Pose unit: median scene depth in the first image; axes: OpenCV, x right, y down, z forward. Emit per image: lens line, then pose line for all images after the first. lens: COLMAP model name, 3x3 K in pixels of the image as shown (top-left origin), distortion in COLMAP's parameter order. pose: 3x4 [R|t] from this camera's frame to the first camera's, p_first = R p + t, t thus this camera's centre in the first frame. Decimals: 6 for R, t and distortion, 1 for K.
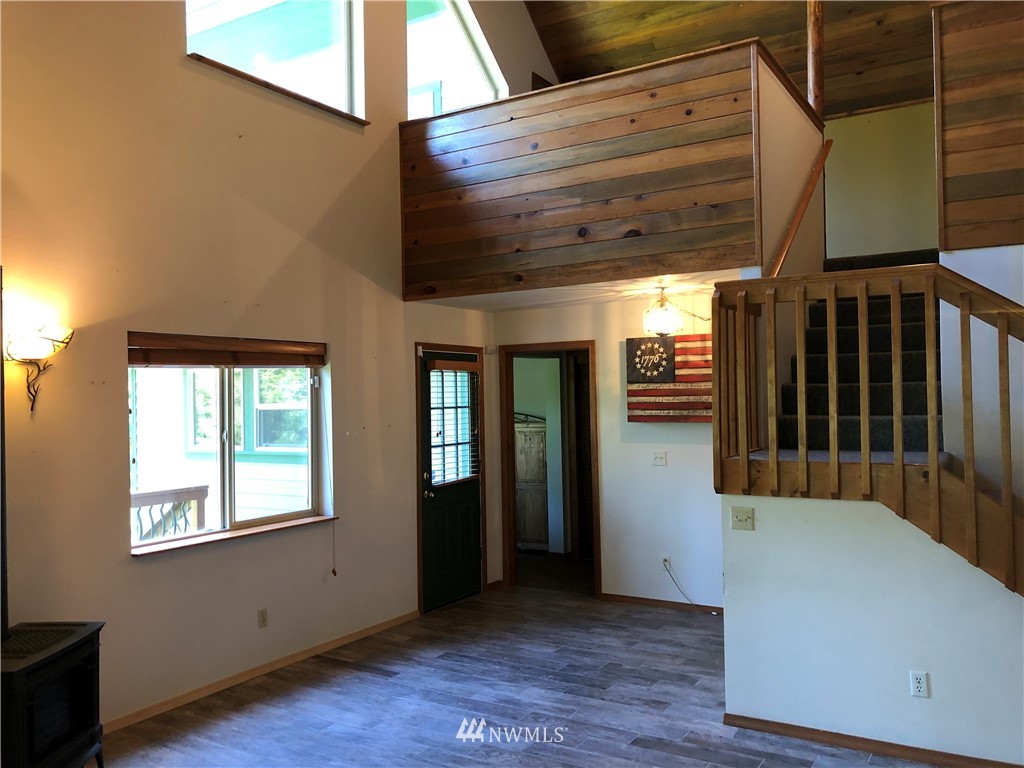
lens RADIAL K [[827.9, 0, 516.3], [0, 827.9, 376.0], [0, 0, 1]] dist [0.014835, -0.012819]
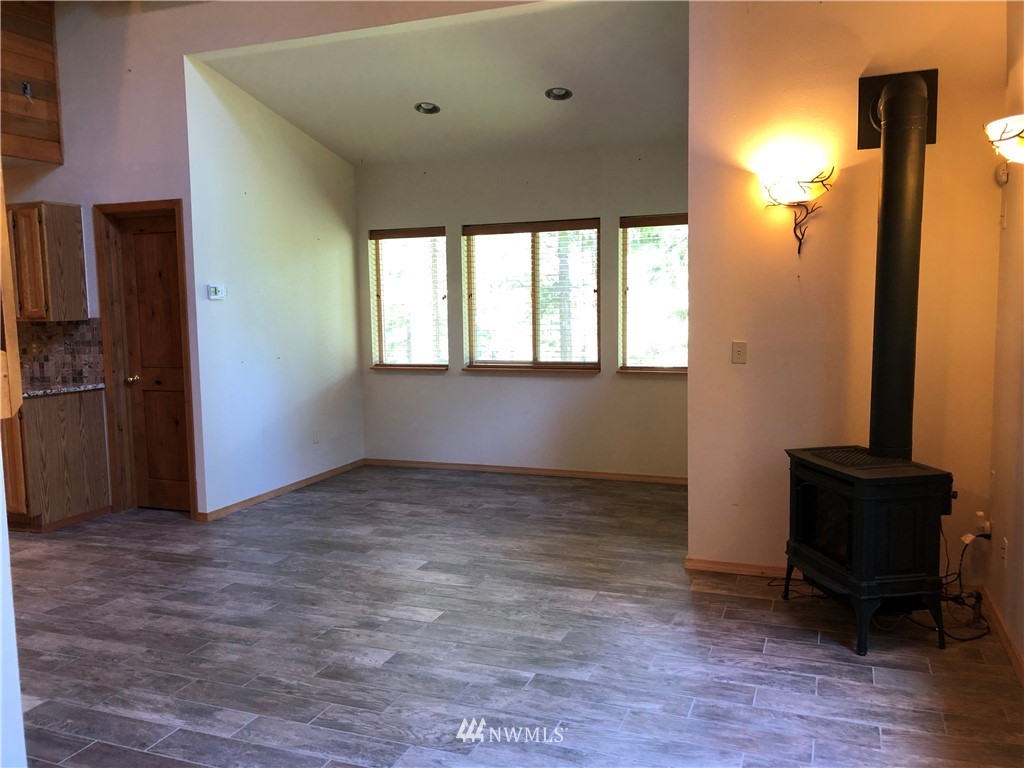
lens RADIAL K [[827.9, 0, 516.3], [0, 827.9, 376.0], [0, 0, 1]] dist [0.014835, -0.012819]
pose [[-0.980801, 0.053558, -0.187515, 0.032500], [0.039343, 0.996120, 0.078727, 0.092581], [0.191003, 0.069838, -0.979102, 1.664336]]
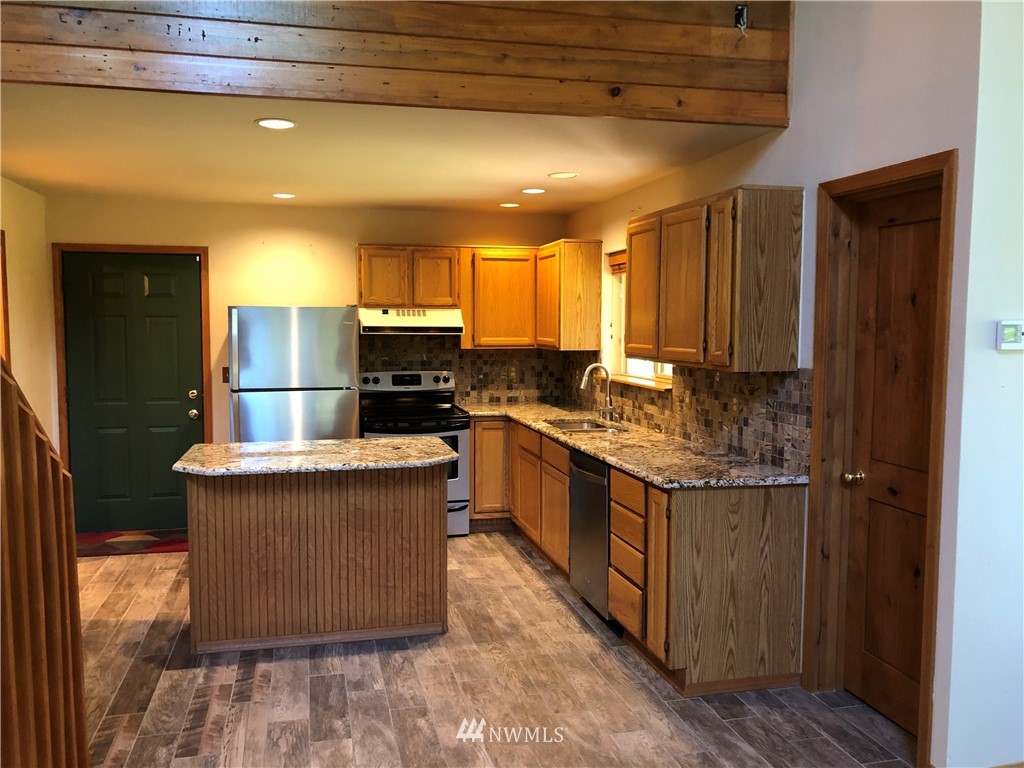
lens RADIAL K [[827.9, 0, 516.3], [0, 827.9, 376.0], [0, 0, 1]] dist [0.014835, -0.012819]
pose [[-0.711262, -0.035479, 0.702031, 0.071770], [-0.006269, 0.999006, 0.044135, 0.047265], [-0.702899, 0.026991, -0.710778, 0.953027]]
